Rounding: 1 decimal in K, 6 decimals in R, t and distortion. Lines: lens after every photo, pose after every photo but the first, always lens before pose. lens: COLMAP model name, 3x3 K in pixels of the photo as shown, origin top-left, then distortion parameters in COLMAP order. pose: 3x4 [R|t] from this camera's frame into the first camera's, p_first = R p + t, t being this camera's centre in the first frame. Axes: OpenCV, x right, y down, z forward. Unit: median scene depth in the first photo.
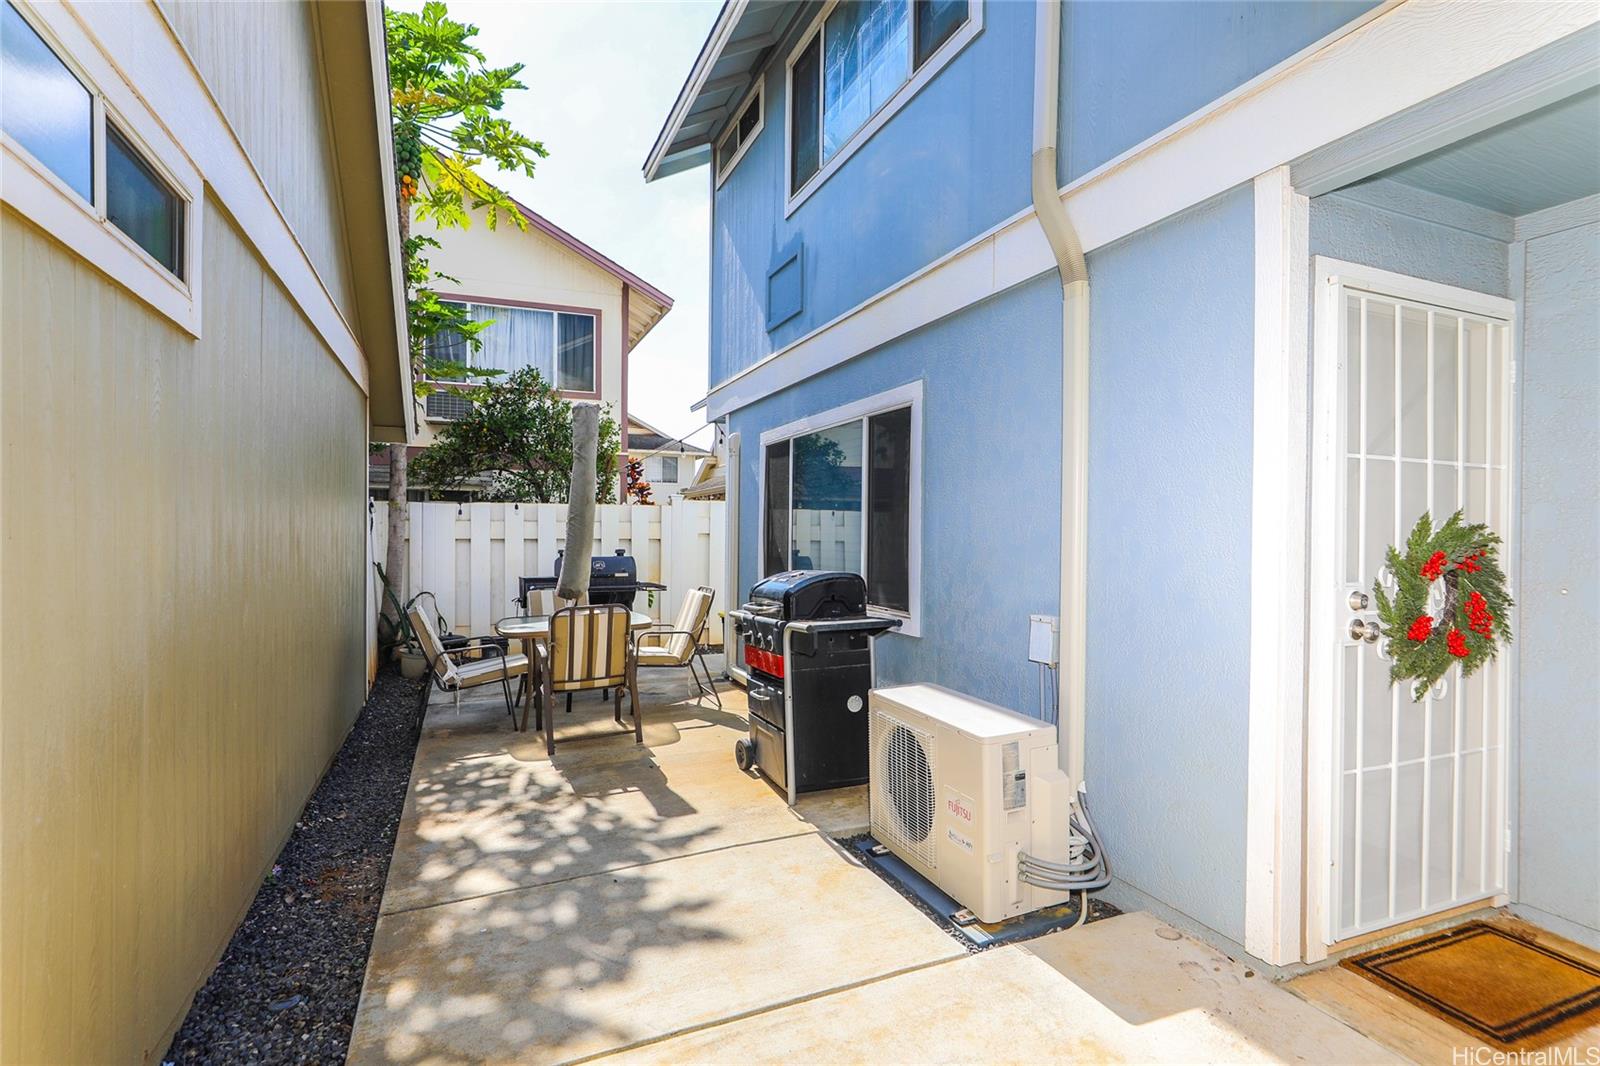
lens RADIAL K [[735.4, 0, 805.0], [0, 735.4, 539.5], [0, 0, 1]] dist [-0.032374, 0.014709]
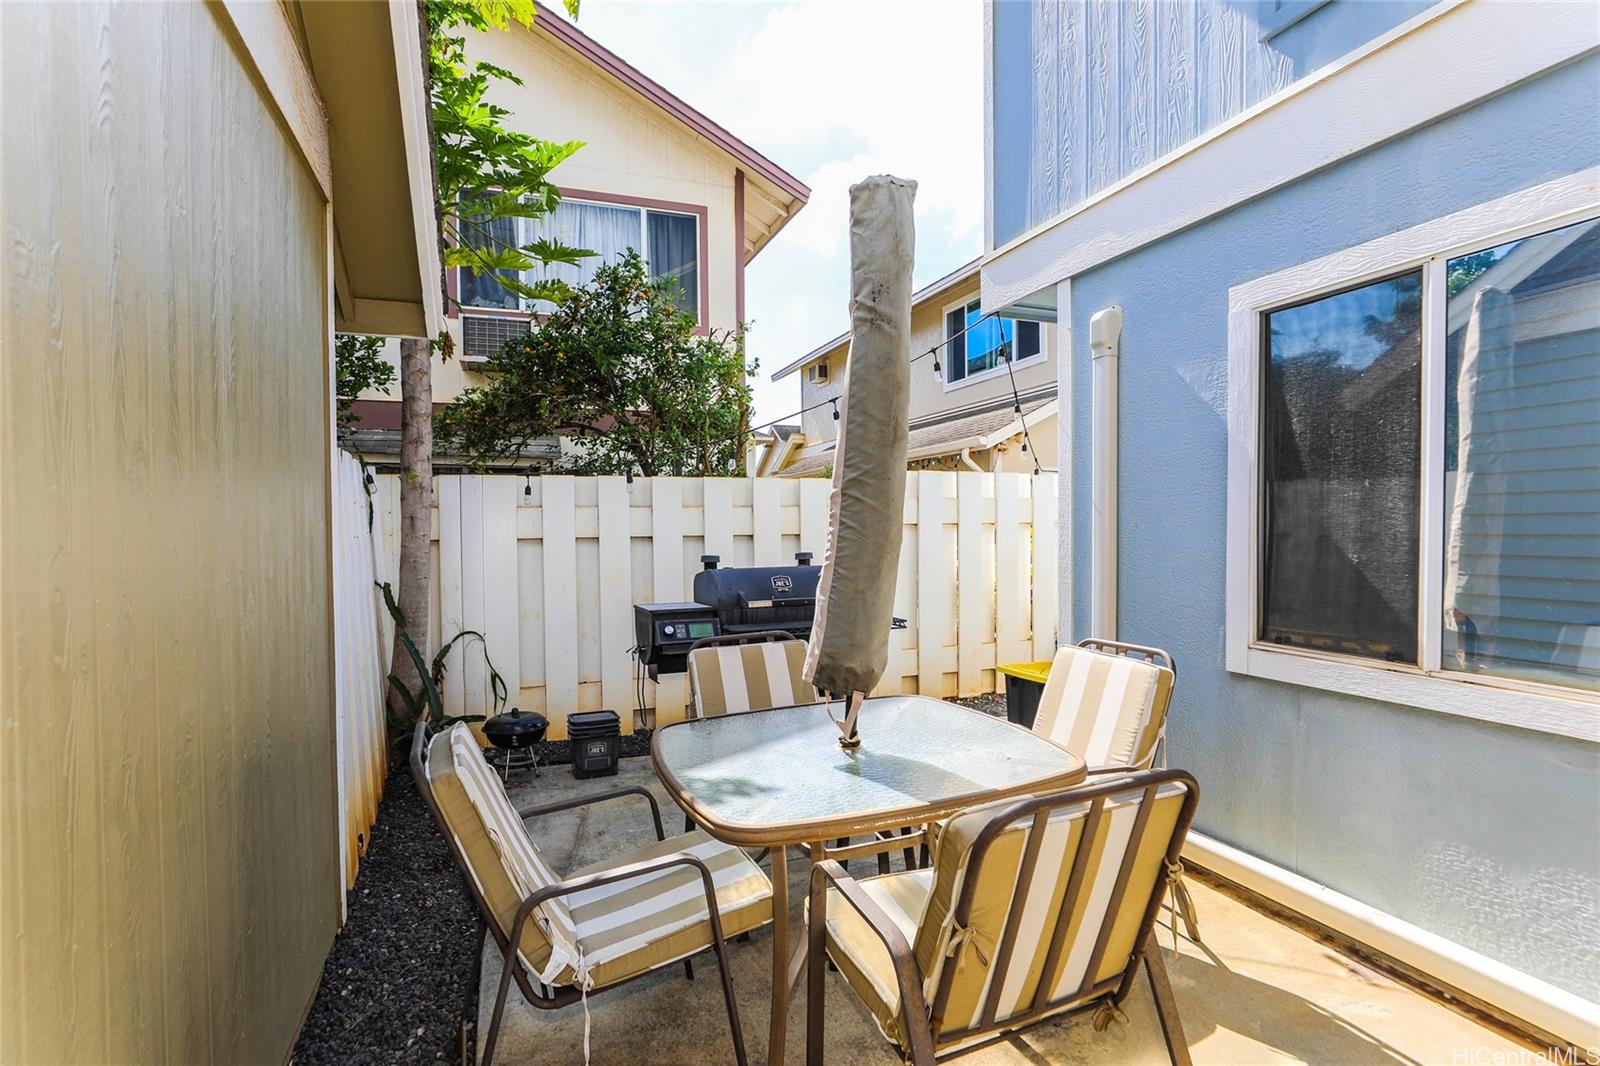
lens RADIAL K [[733.2, 0, 806.5], [0, 733.2, 542.1], [0, 0, 1]] dist [-0.032581, 0.000024]
pose [[0.999210, -0.013695, -0.037306, -0.229443], [0.014181, 0.999817, 0.012804, -0.002298], [0.037124, -0.013322, 0.999222, 0.433512]]
